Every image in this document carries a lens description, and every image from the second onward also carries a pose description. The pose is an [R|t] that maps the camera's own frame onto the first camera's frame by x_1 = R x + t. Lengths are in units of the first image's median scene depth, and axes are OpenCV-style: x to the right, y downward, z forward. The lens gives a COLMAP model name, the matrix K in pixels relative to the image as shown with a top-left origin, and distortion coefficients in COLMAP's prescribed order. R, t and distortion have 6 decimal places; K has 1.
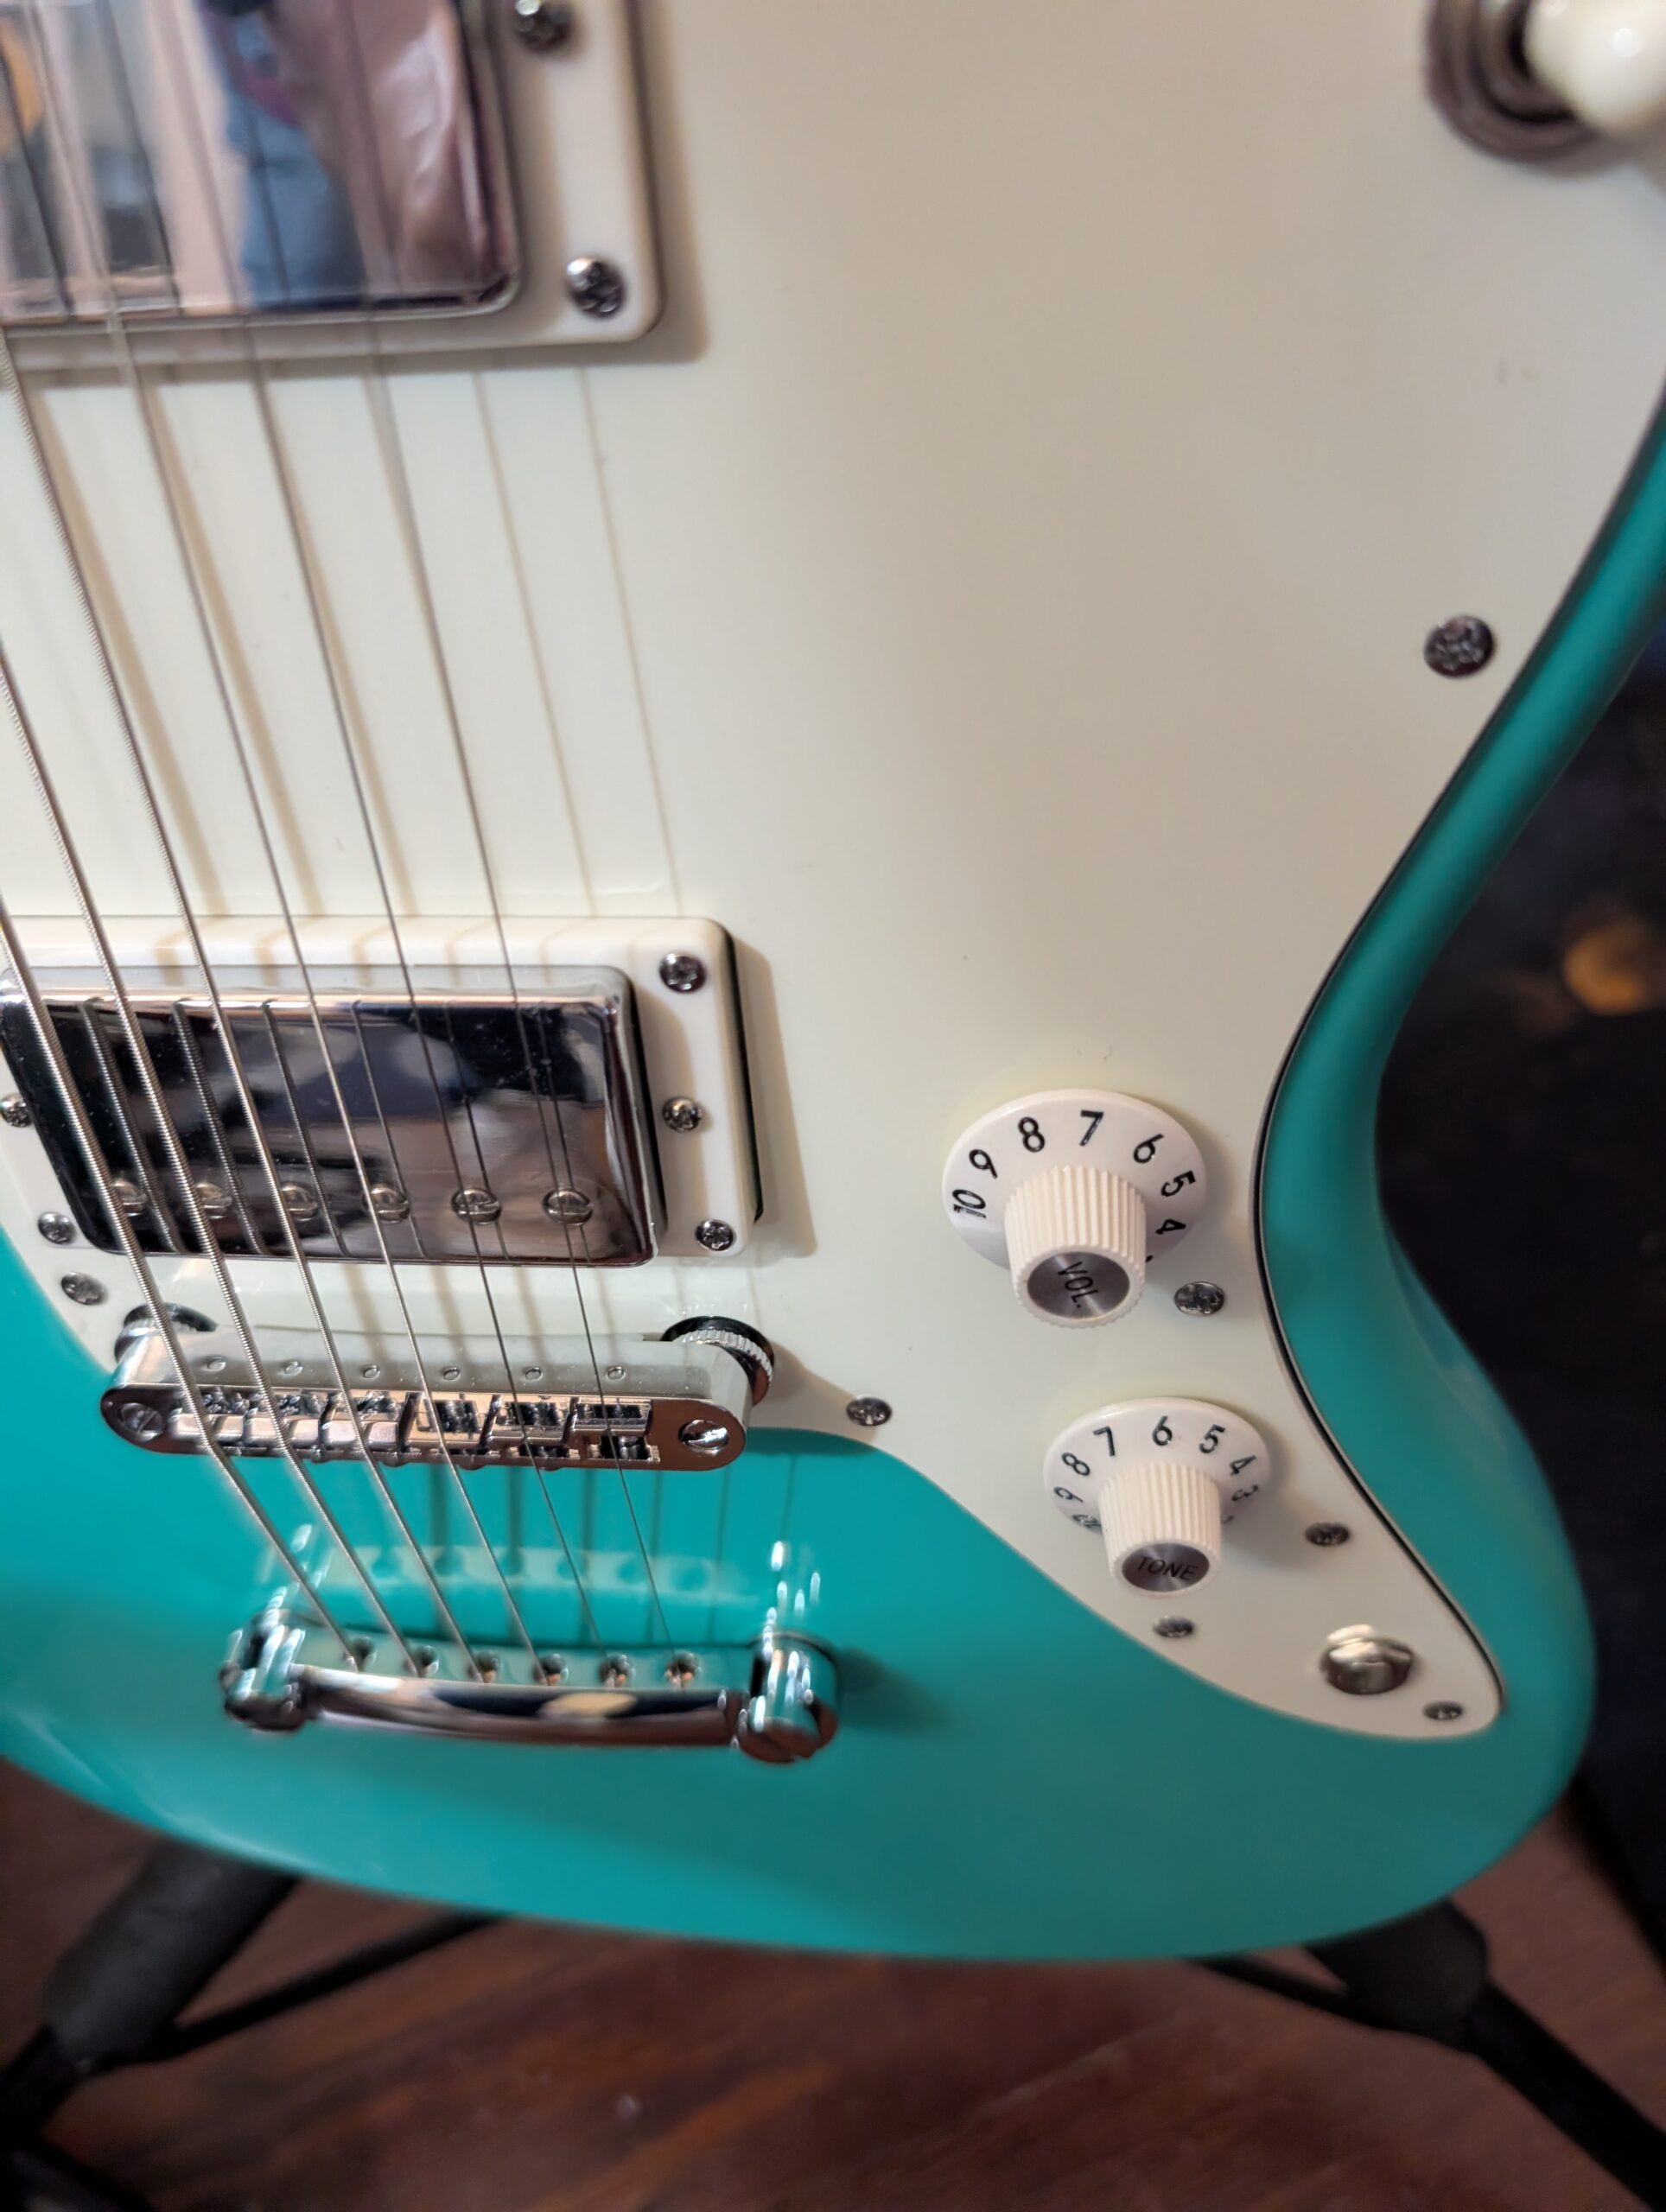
lens RADIAL K [[1567.9, 0, 819.5], [0, 1567.9, 1090.9], [0, 0, 1]] dist [-0.000466, -0.013408]
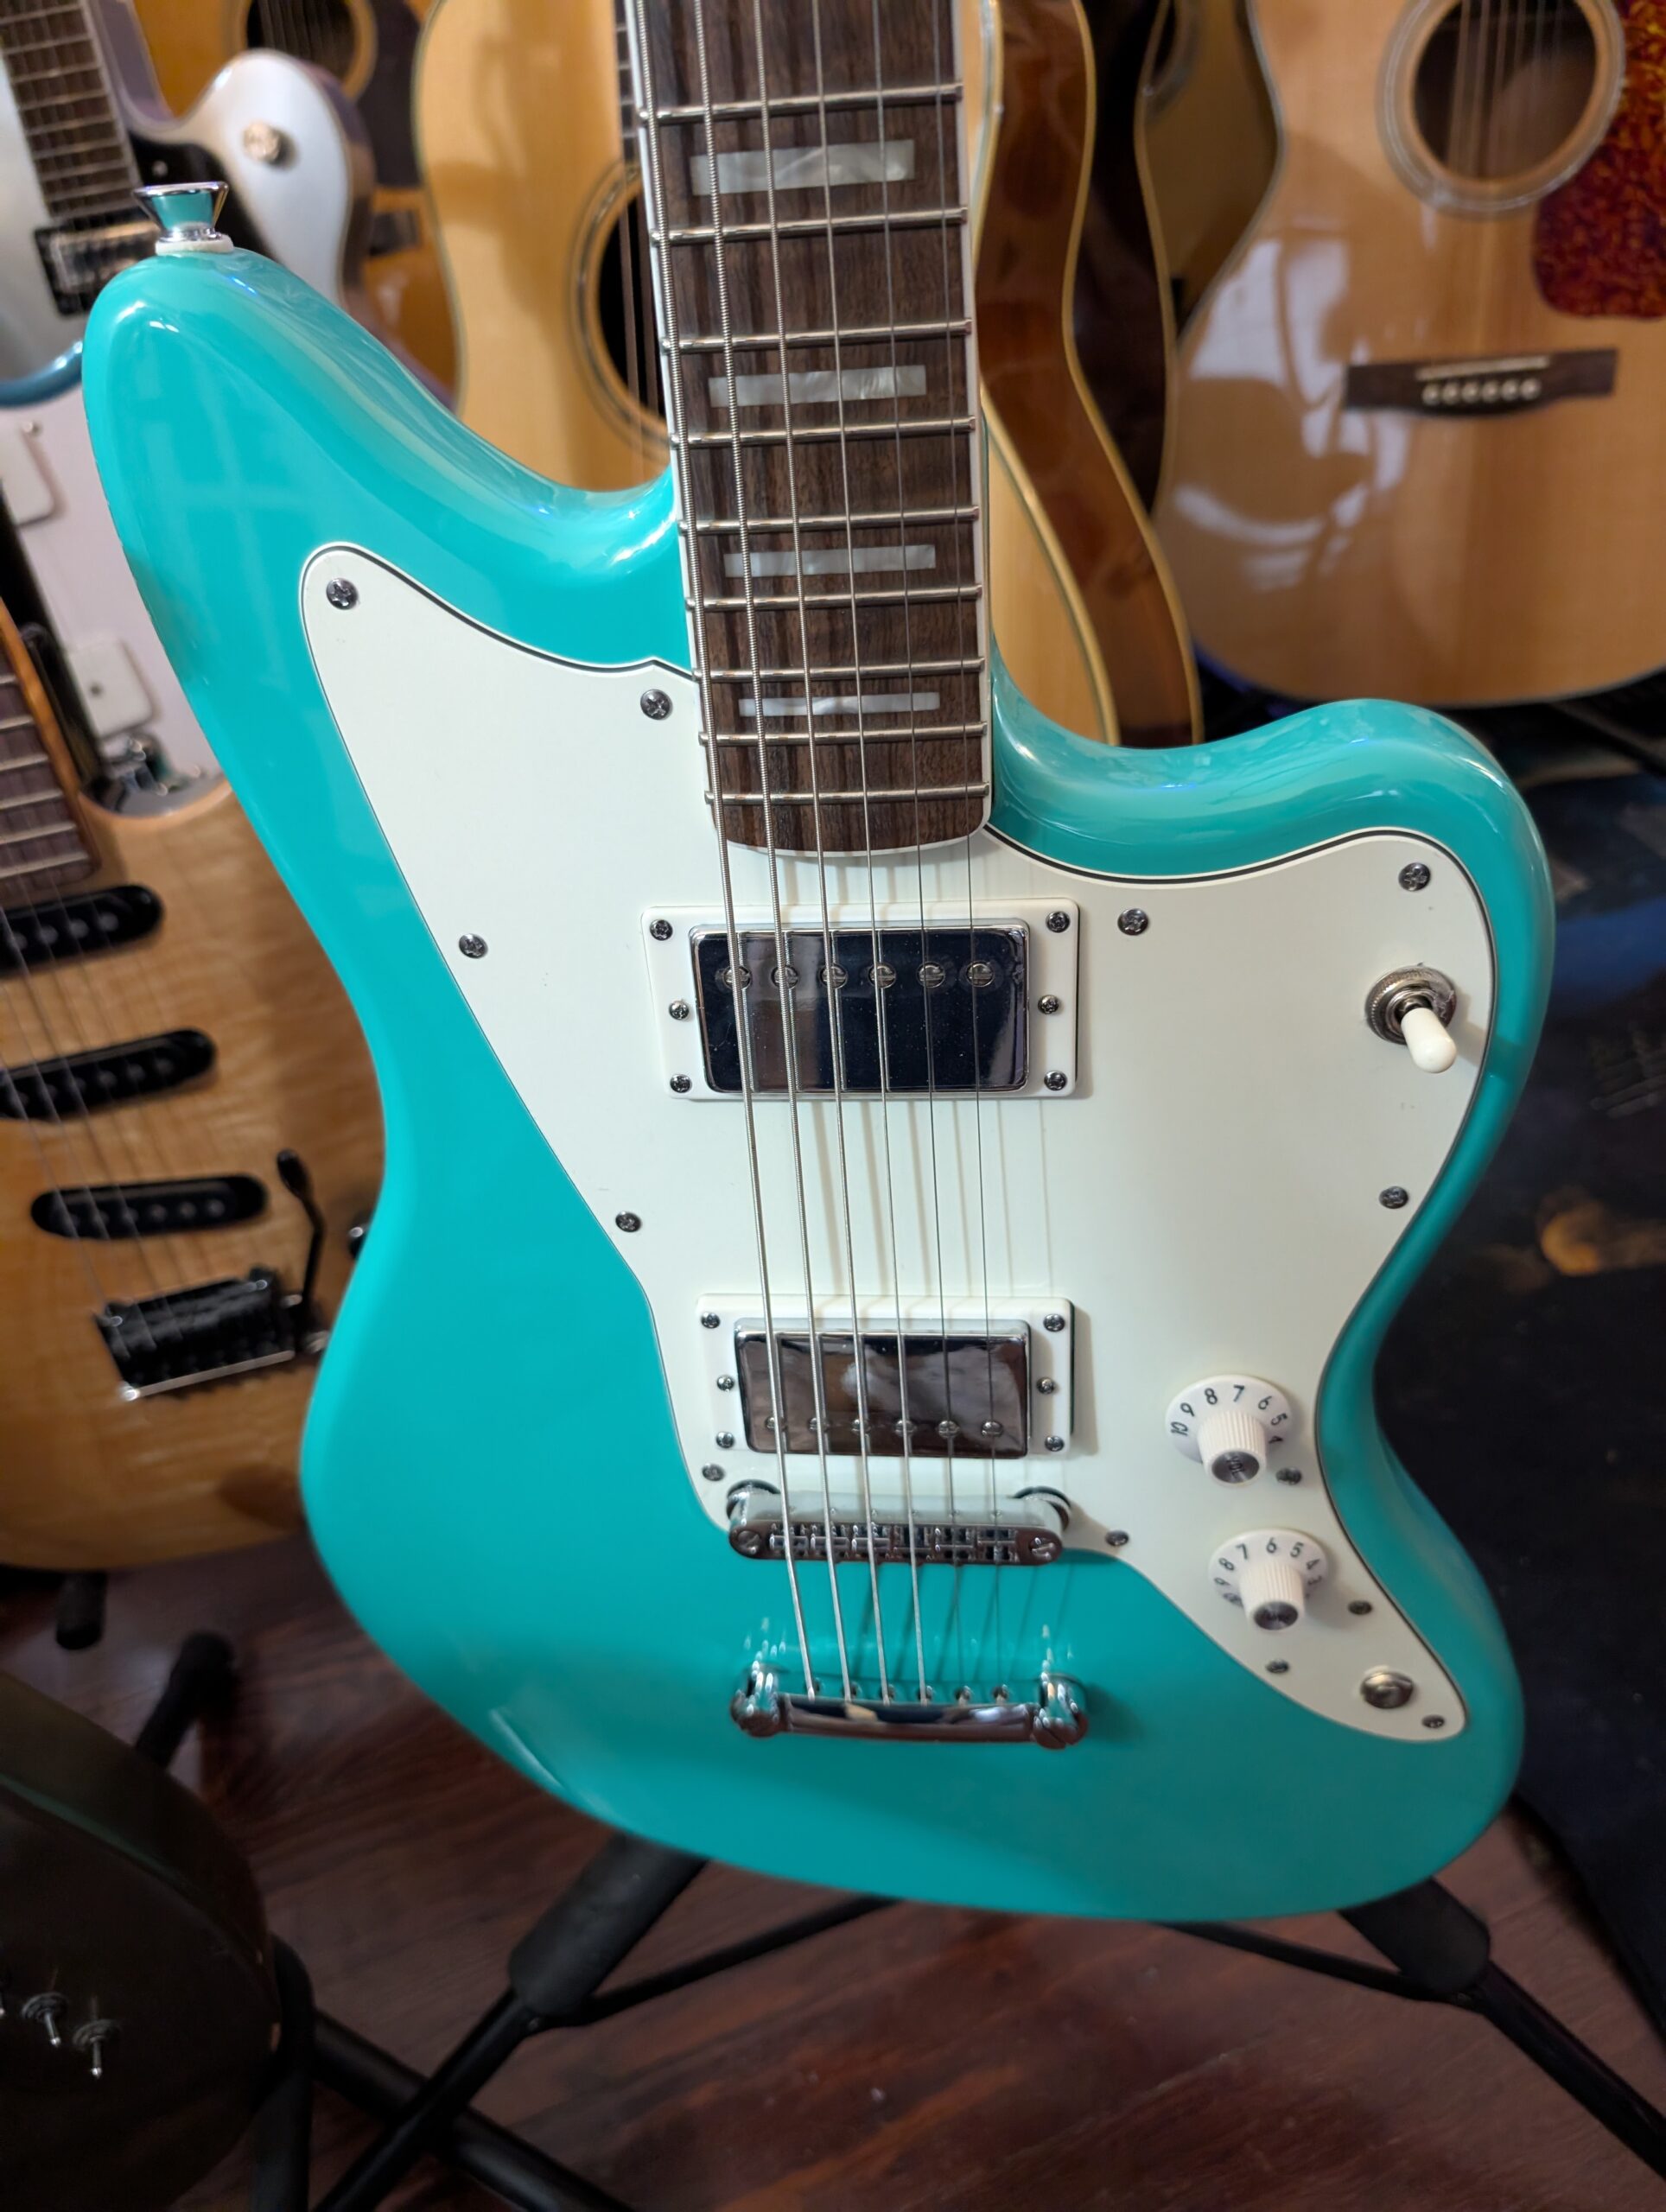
lens RADIAL K [[1567.9, 0, 855.7], [0, 1567.9, 1117.9], [0, 0, 1]] dist [-0.000466, -0.013408]
pose [[0.999983, -0.002133, -0.005481, -0.284853], [0.001480, 0.993205, -0.116369, -0.085872], [0.005692, 0.116359, 0.993191, -0.994161]]
